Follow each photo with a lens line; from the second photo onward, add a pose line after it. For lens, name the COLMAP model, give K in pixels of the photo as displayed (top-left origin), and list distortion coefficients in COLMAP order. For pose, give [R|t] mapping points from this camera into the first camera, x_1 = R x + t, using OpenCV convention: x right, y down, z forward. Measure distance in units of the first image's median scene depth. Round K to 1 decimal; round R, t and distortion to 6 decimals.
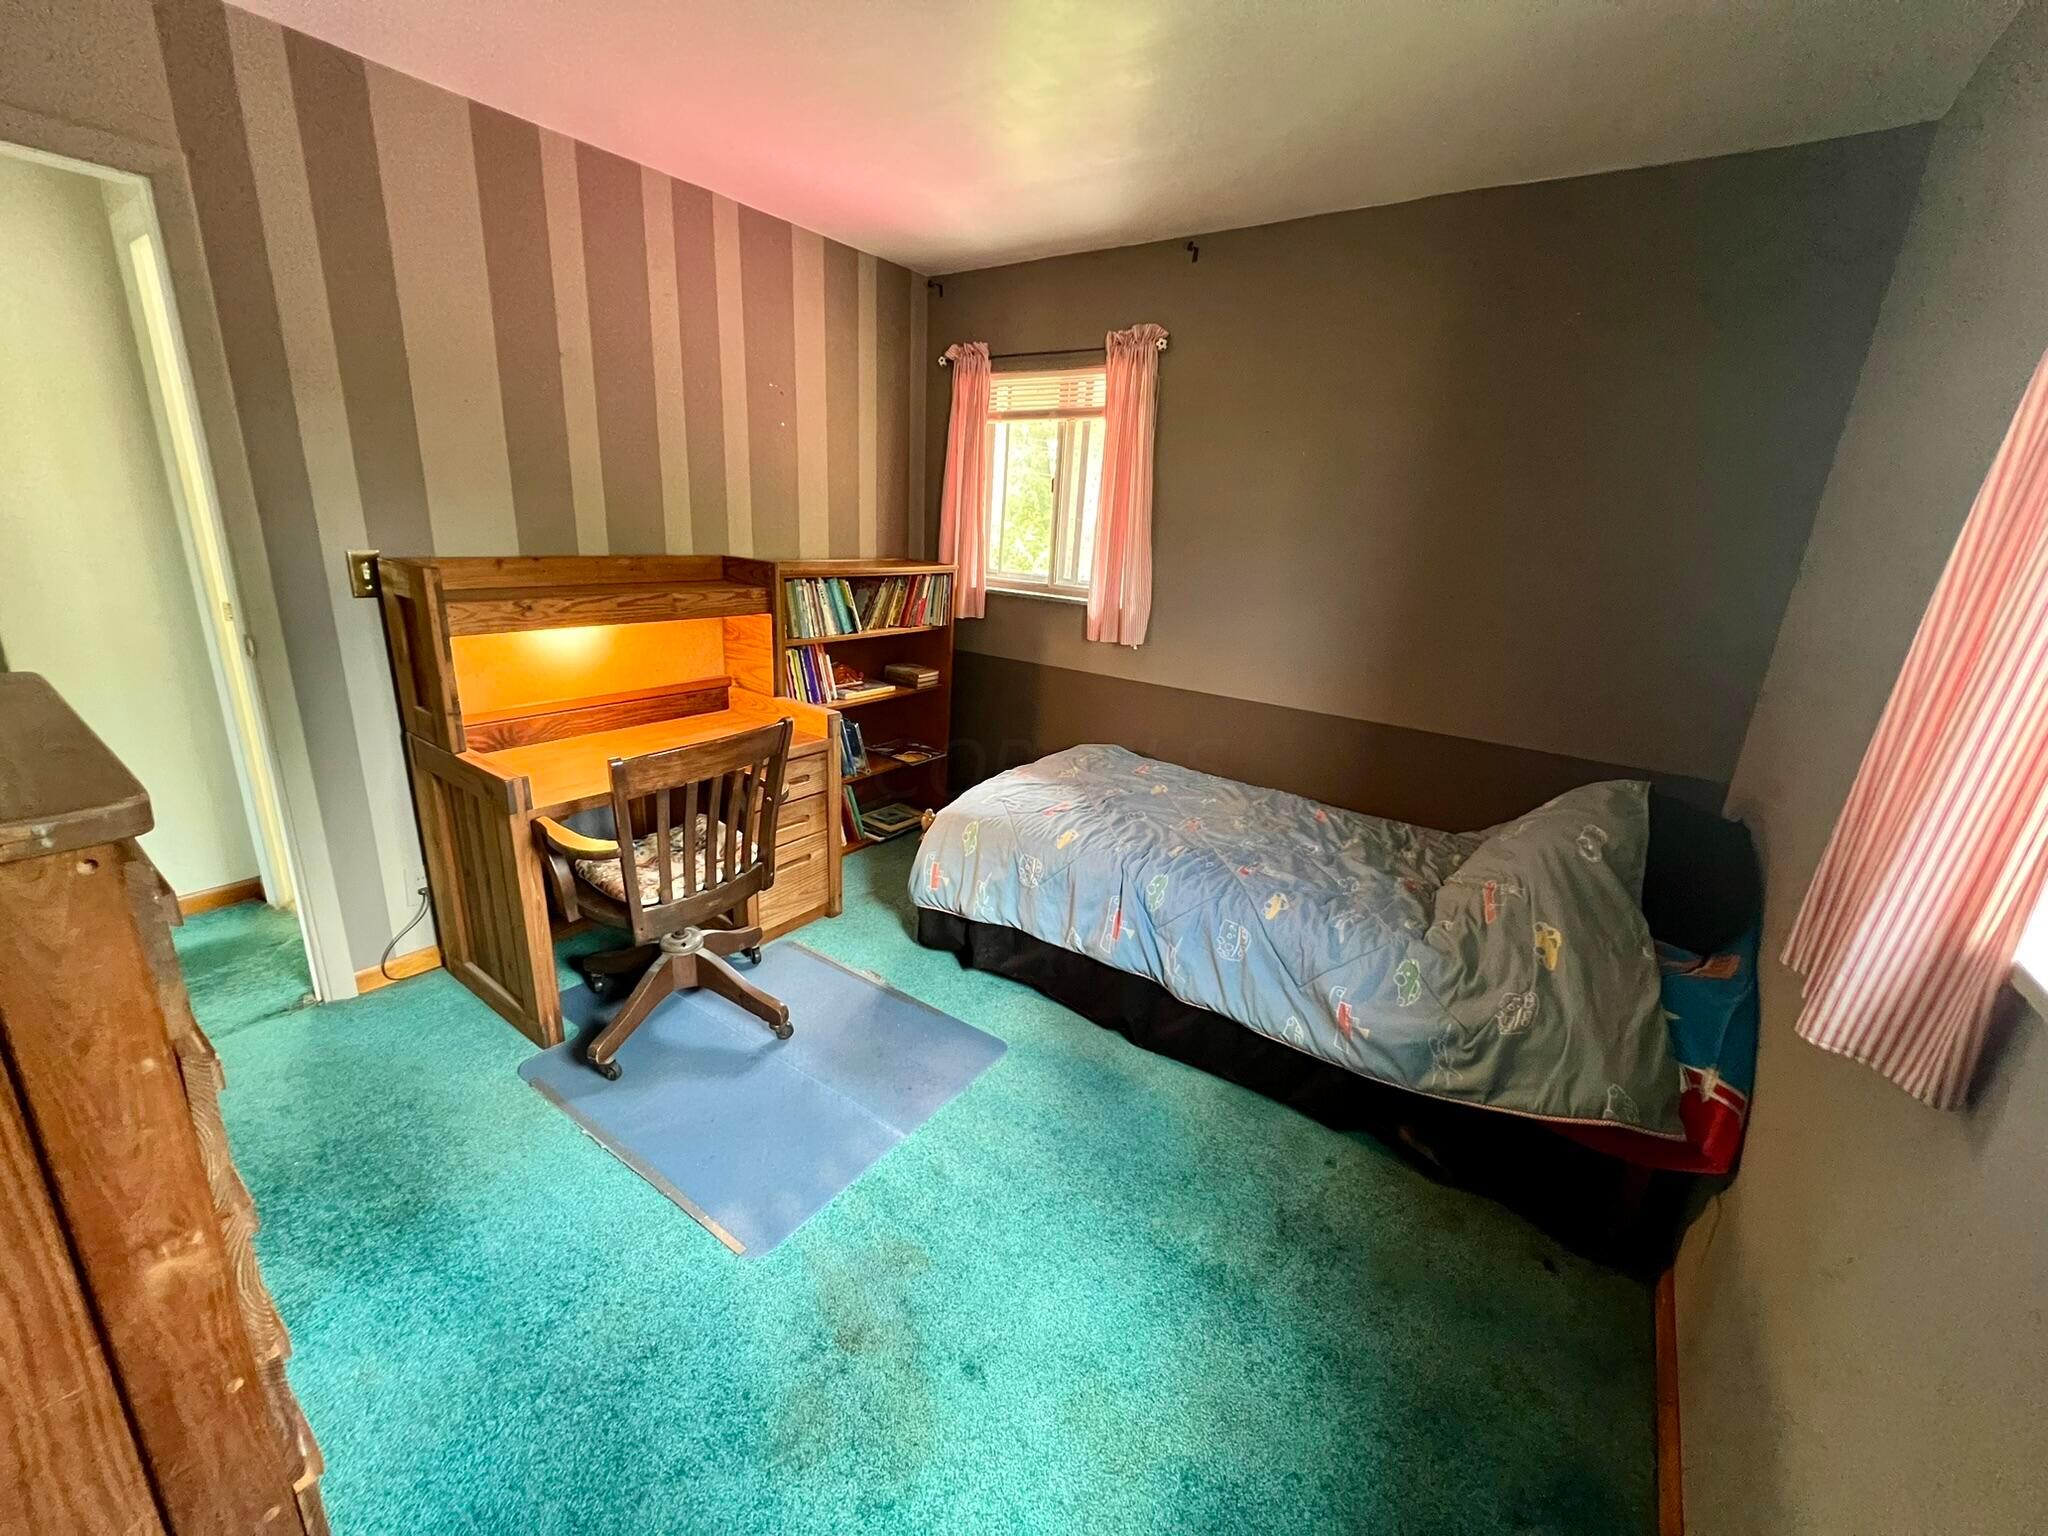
lens RADIAL K [[823.5, 0, 1021.3], [0, 823.5, 769.5], [0, 0, 1]] dist [-0.002076, 0.000508]
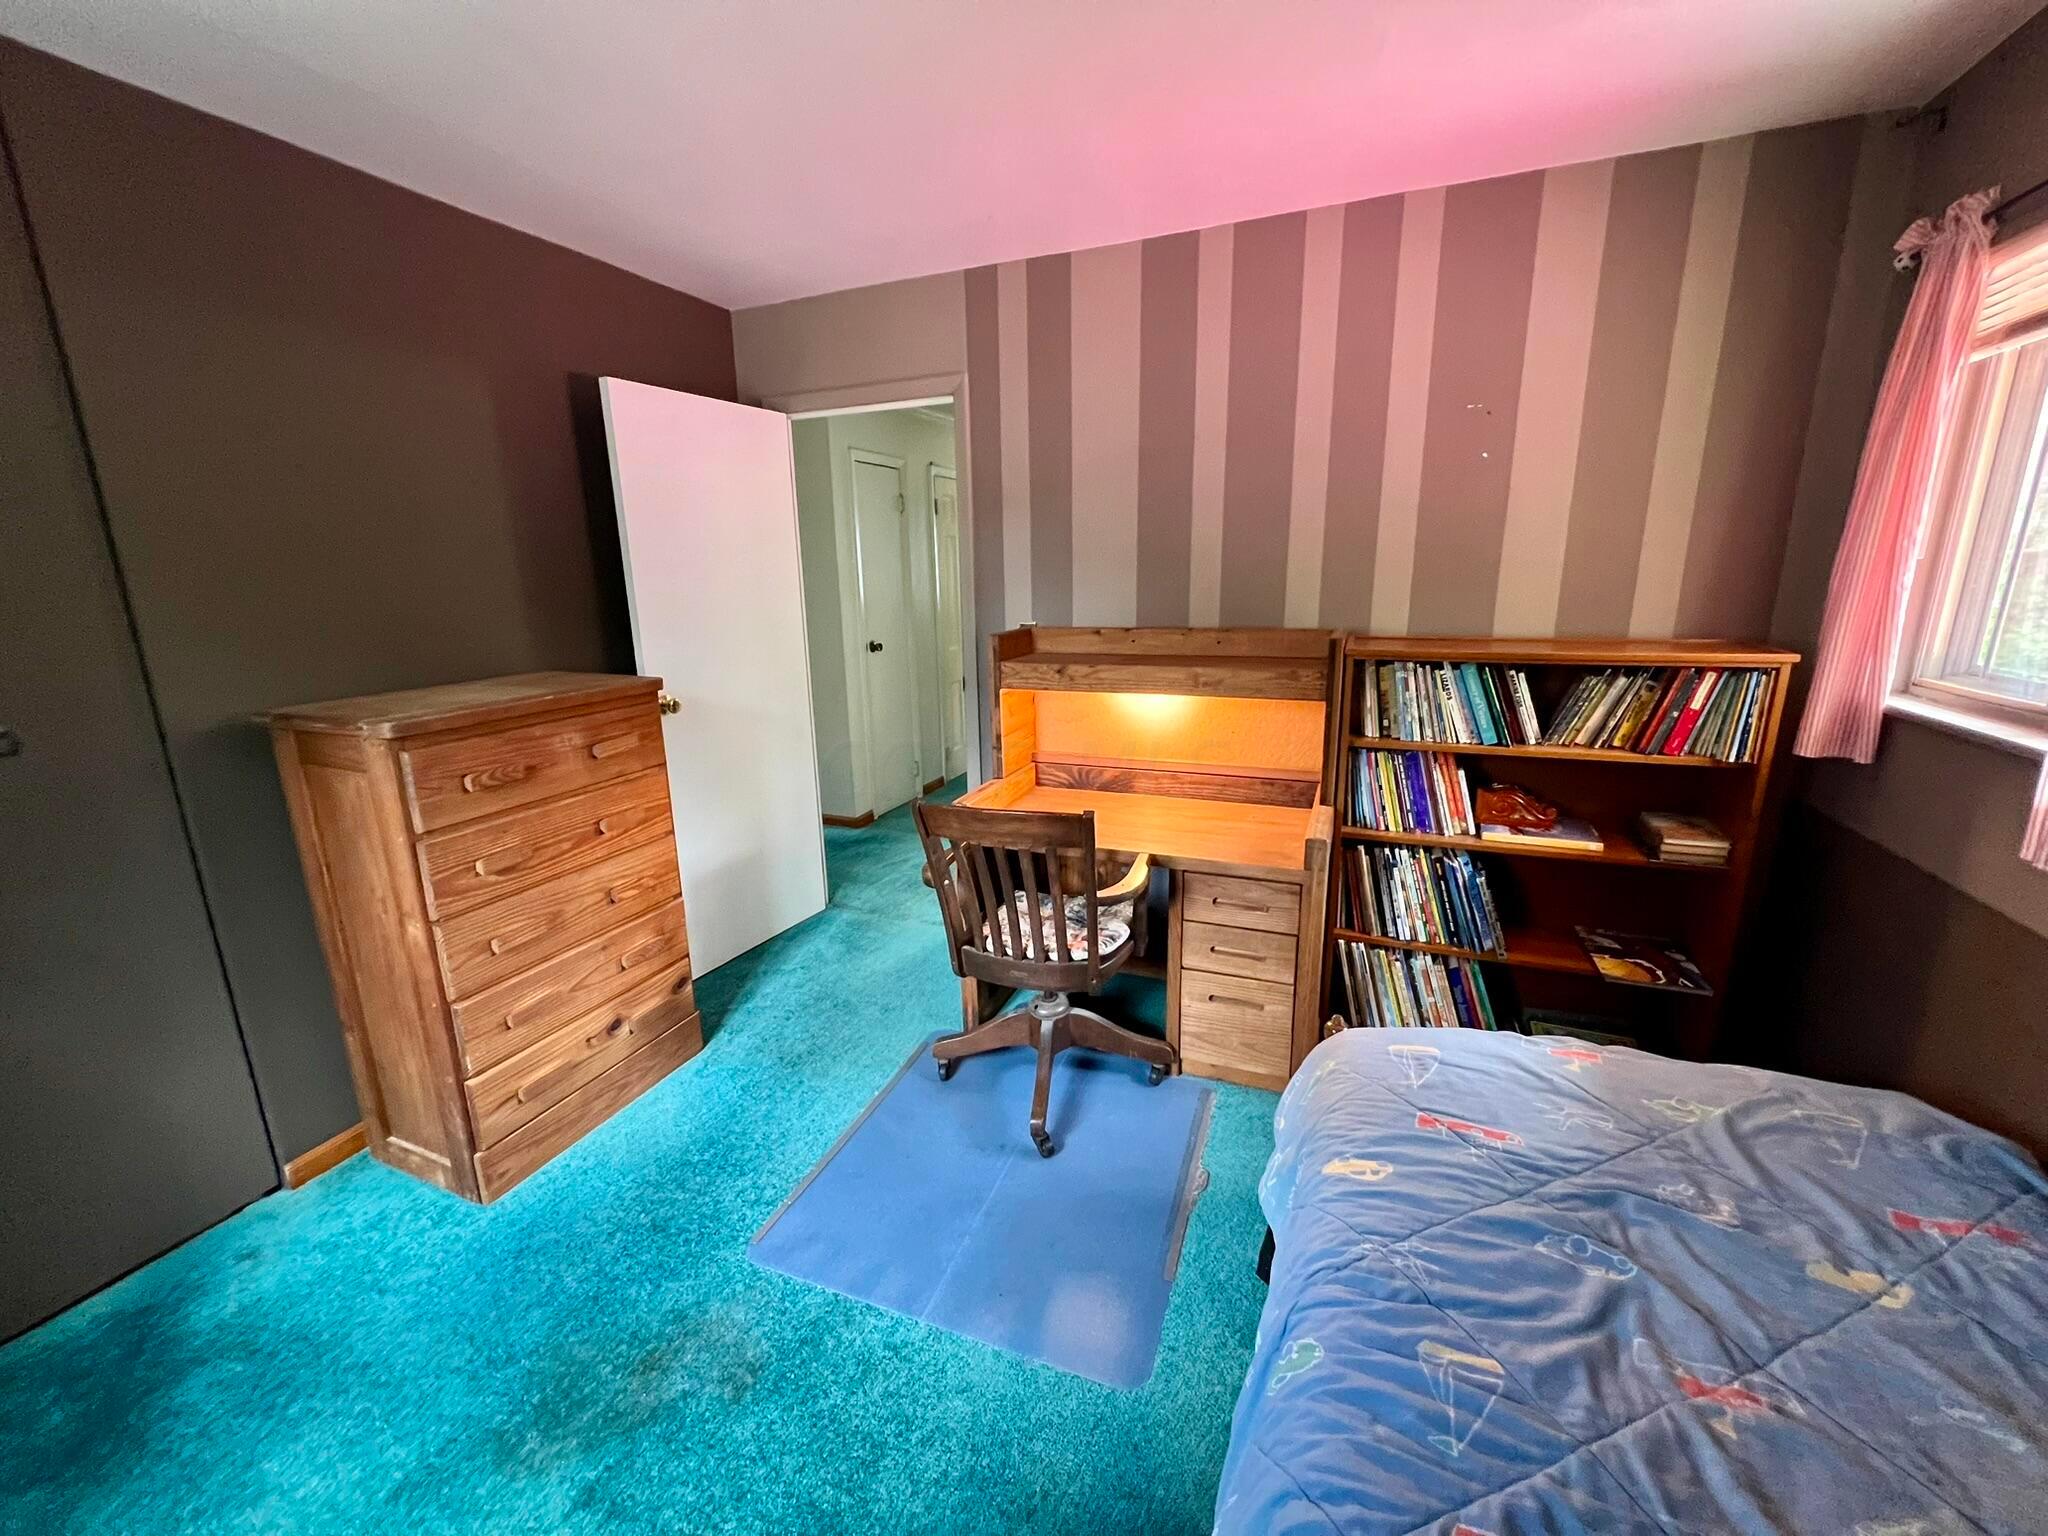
lens RADIAL K [[823.5, 0, 1019.3], [0, 823.5, 768.0], [0, 0, 1]] dist [-0.002076, 0.000508]
pose [[0.231875, 0.177268, -0.956457, 0.362593], [-0.252875, 0.960435, 0.116700, -0.132589], [0.939302, 0.214804, 0.267528, 0.474930]]
